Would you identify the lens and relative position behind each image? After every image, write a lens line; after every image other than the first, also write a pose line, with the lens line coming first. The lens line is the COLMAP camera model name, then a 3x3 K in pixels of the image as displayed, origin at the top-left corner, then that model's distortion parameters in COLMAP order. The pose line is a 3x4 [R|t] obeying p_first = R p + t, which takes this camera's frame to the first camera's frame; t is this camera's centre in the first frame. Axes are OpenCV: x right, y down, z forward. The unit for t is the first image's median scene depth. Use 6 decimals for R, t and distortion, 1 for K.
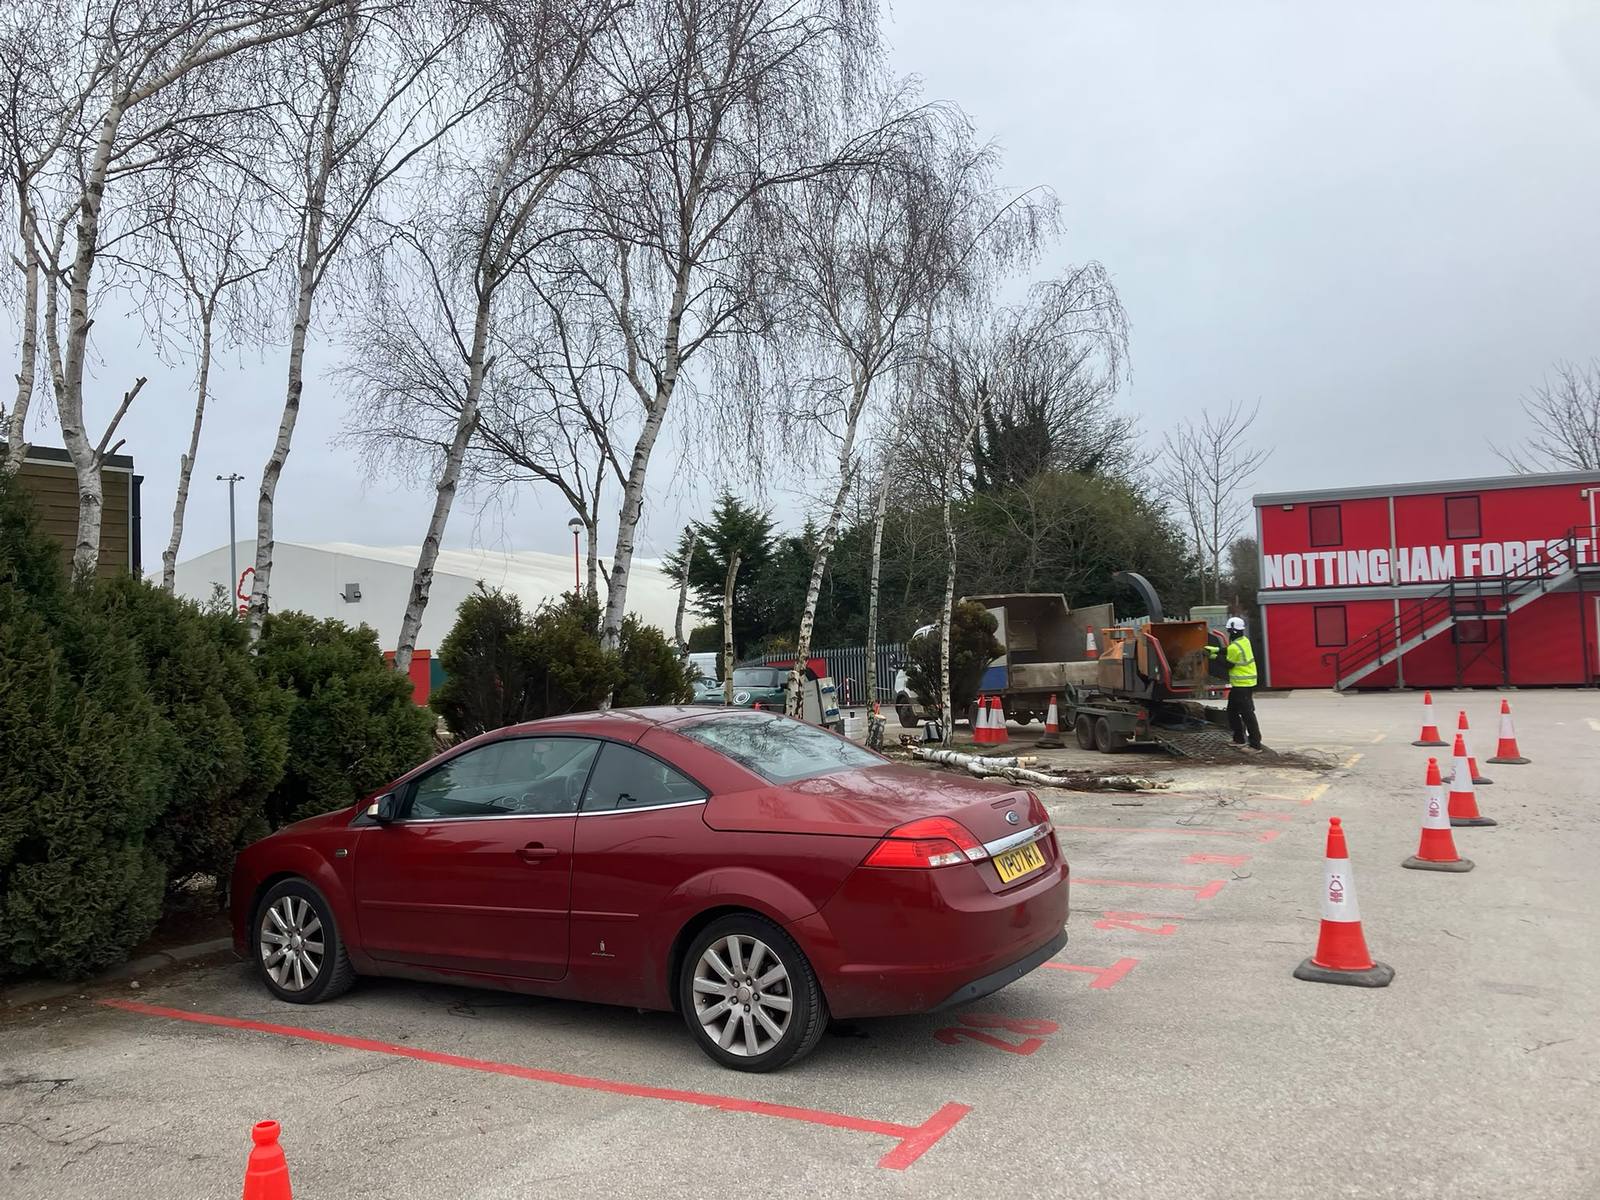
lens RADIAL K [[1227.3, 0, 800.0], [0, 1227.3, 600.0], [0, 0, 1]] dist [0.074369, -0.152011]
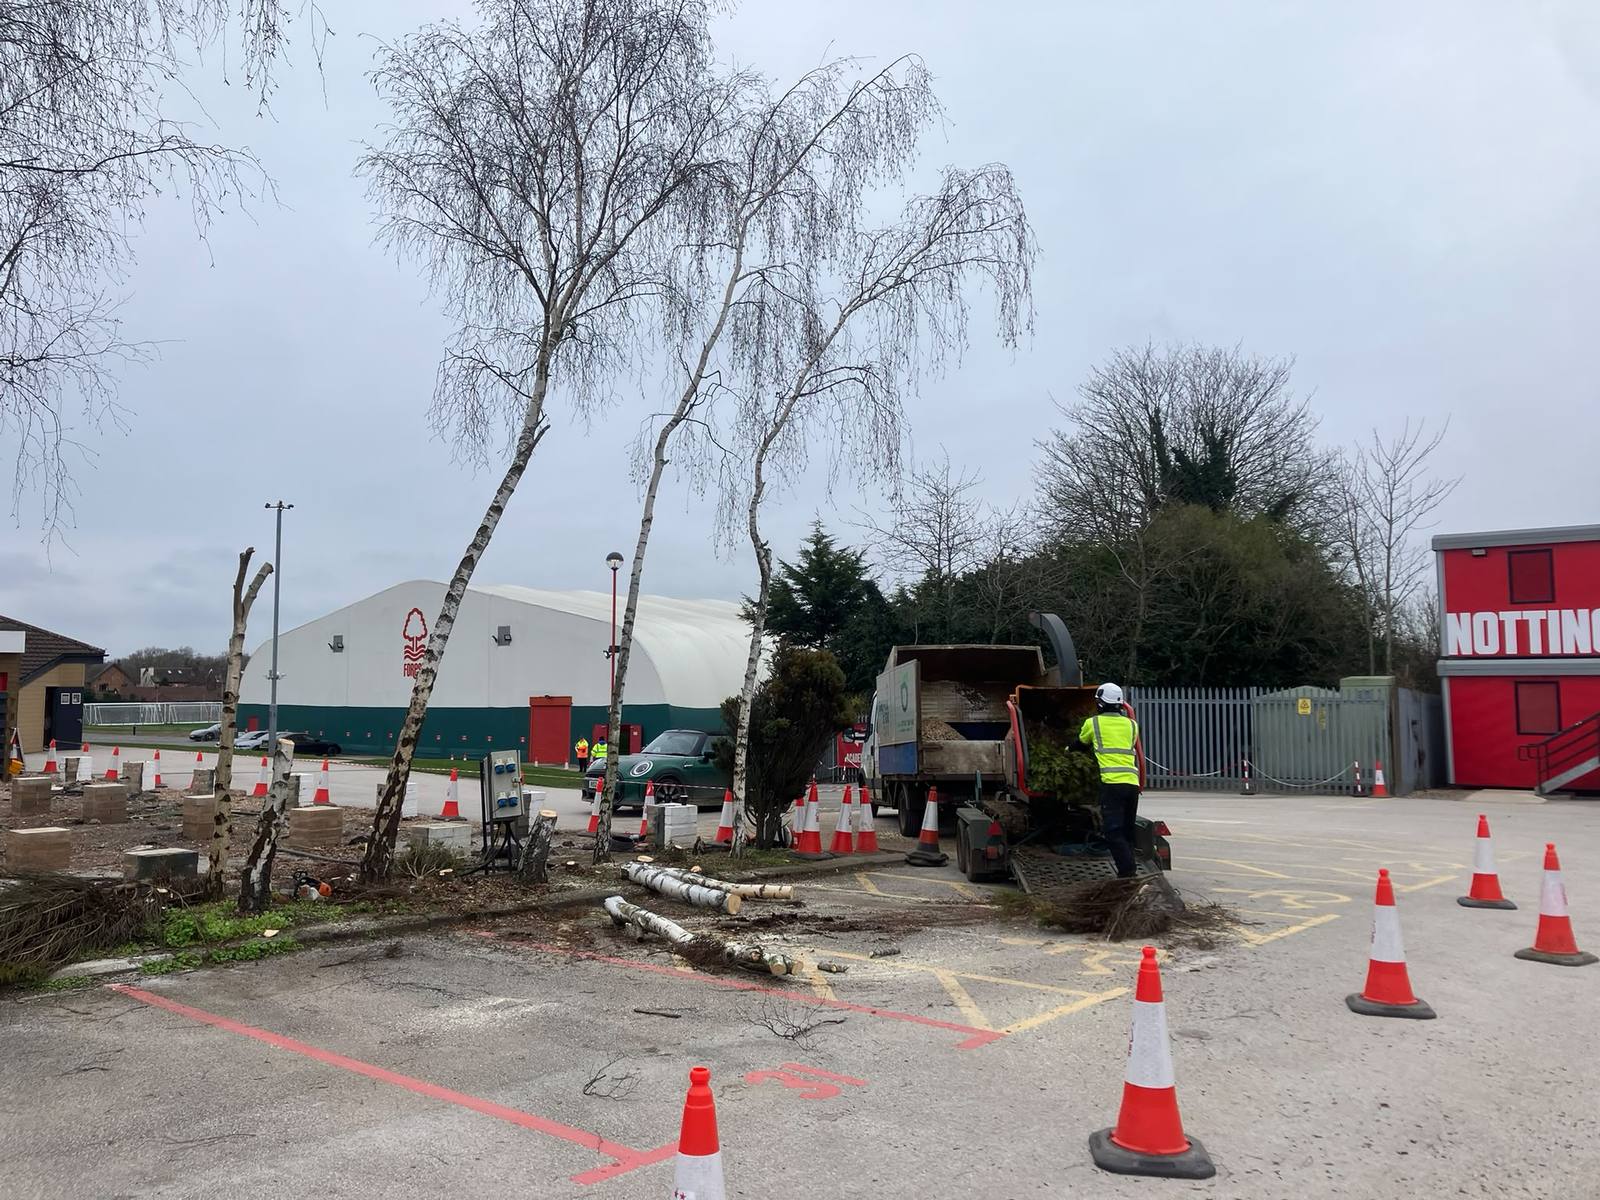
lens RADIAL K [[1263.7, 0, 793.4], [0, 1263.7, 593.2], [0, 0, 1]] dist [0.029610, 0.002812]
pose [[0.981299, 0.021699, -0.191262, 0.125458], [-0.031199, 0.998417, -0.046801, 0.001634], [0.189944, 0.051893, 0.980423, 0.135188]]
